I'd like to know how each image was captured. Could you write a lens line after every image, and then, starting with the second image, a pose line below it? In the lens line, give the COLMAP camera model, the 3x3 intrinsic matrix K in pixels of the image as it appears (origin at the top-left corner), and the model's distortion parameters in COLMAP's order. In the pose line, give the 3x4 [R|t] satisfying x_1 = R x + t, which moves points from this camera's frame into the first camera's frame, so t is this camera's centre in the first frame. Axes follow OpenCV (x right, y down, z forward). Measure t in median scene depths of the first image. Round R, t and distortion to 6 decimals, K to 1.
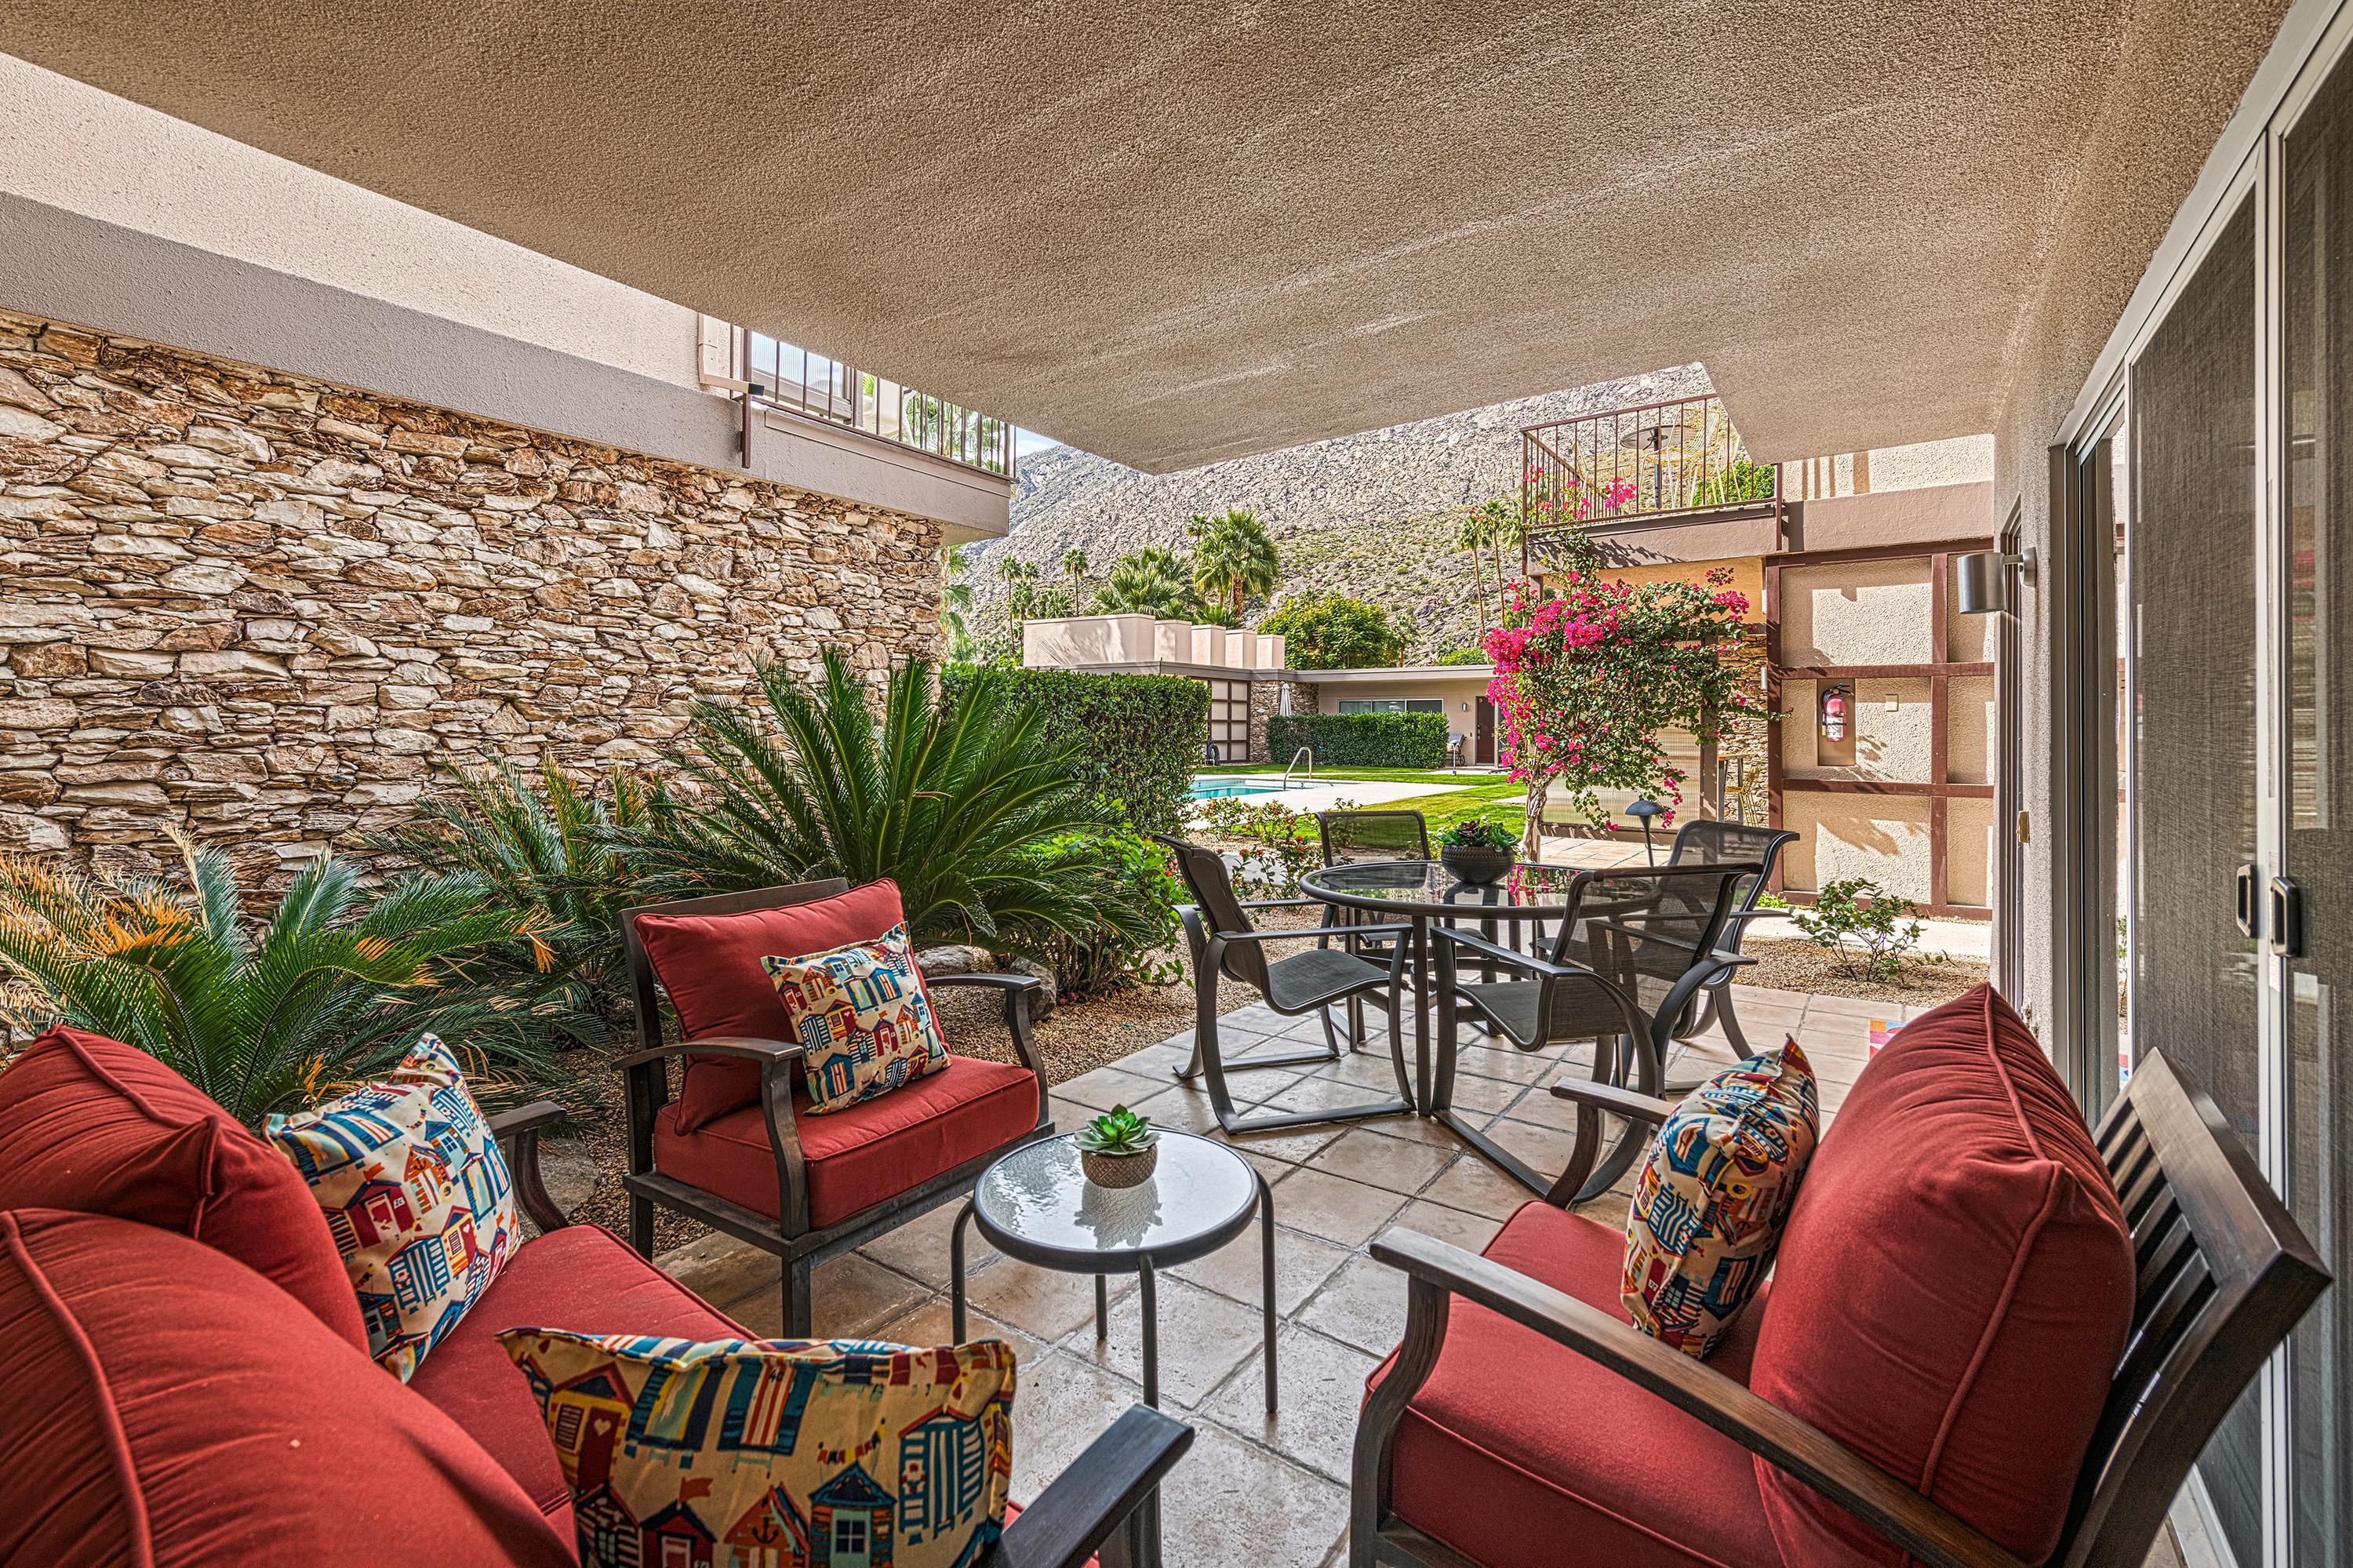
lens RADIAL K [[999.0, 0, 1154.6], [0, 999.0, 746.3], [0, 0, 1]] dist [0.002015, 0.000030]
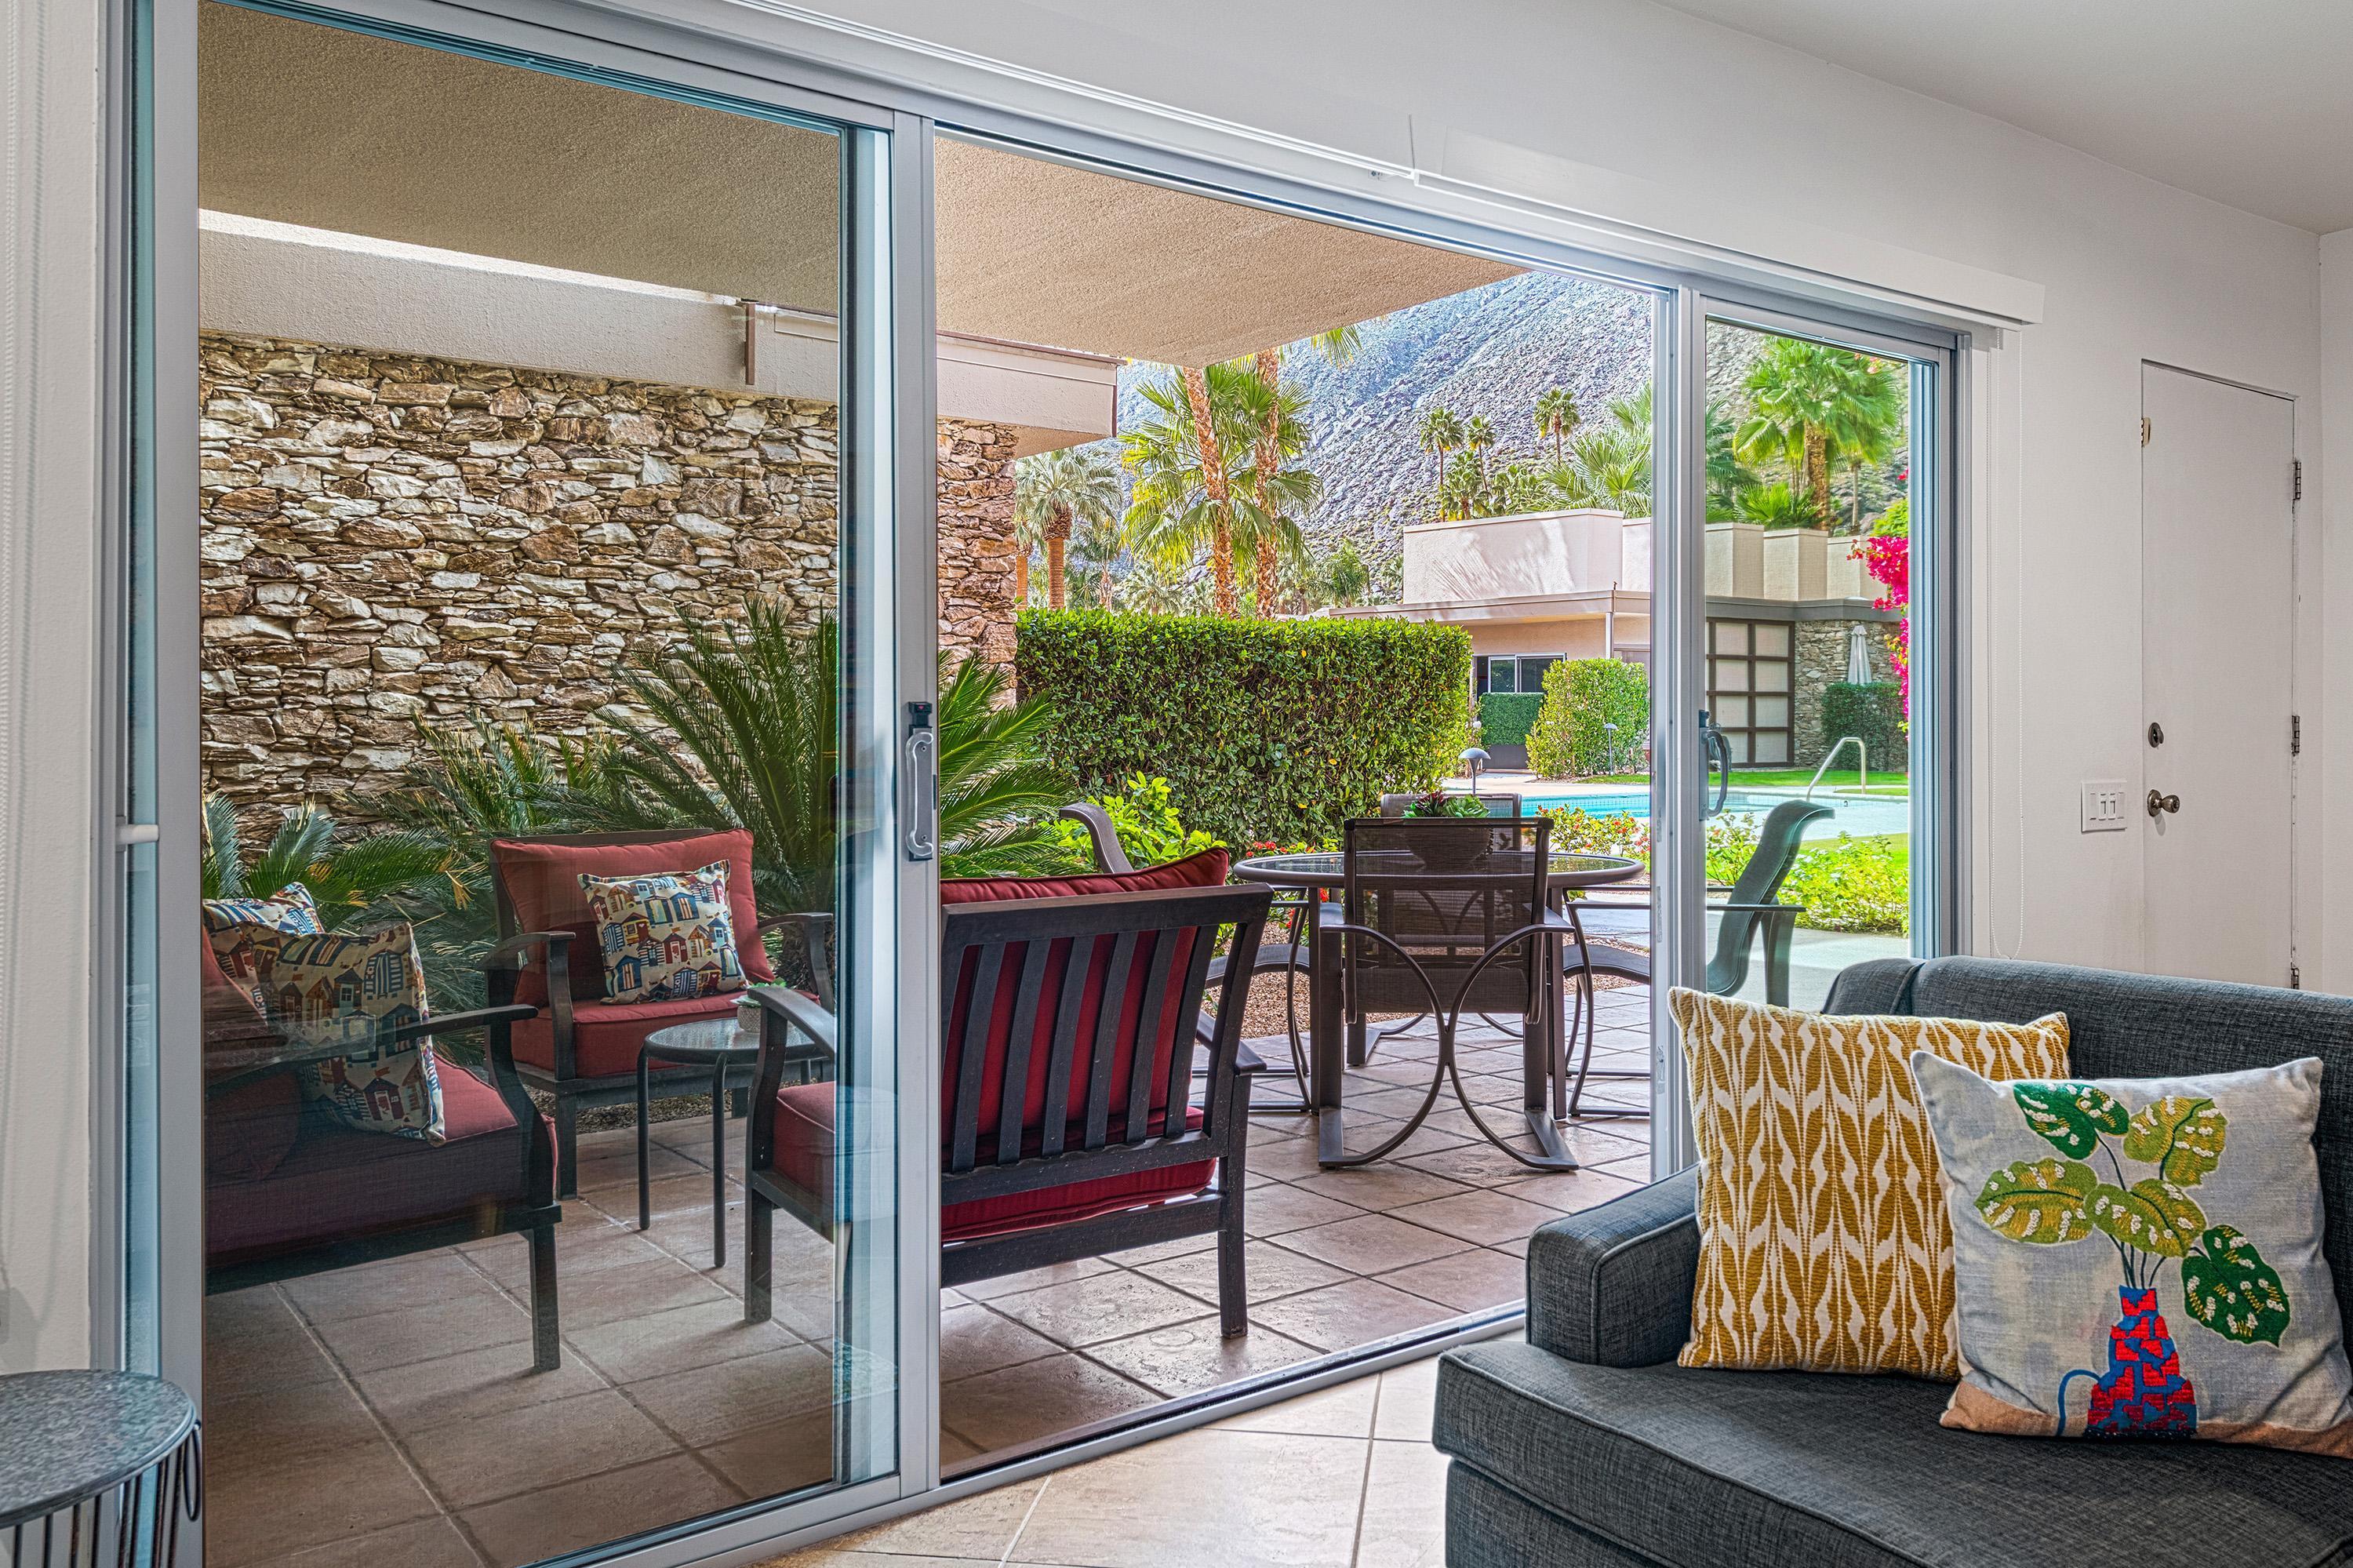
lens RADIAL K [[1748.2, 0, 1176.3], [0, 1748.2, 772.2], [0, 0, 1]] dist [0.006453, 0.000683]
pose [[0.956917, 0.006240, -0.290295, 0.446547], [-0.001452, 0.999859, 0.016705, 0.029432], [0.290359, -0.015563, 0.956791, -0.385238]]
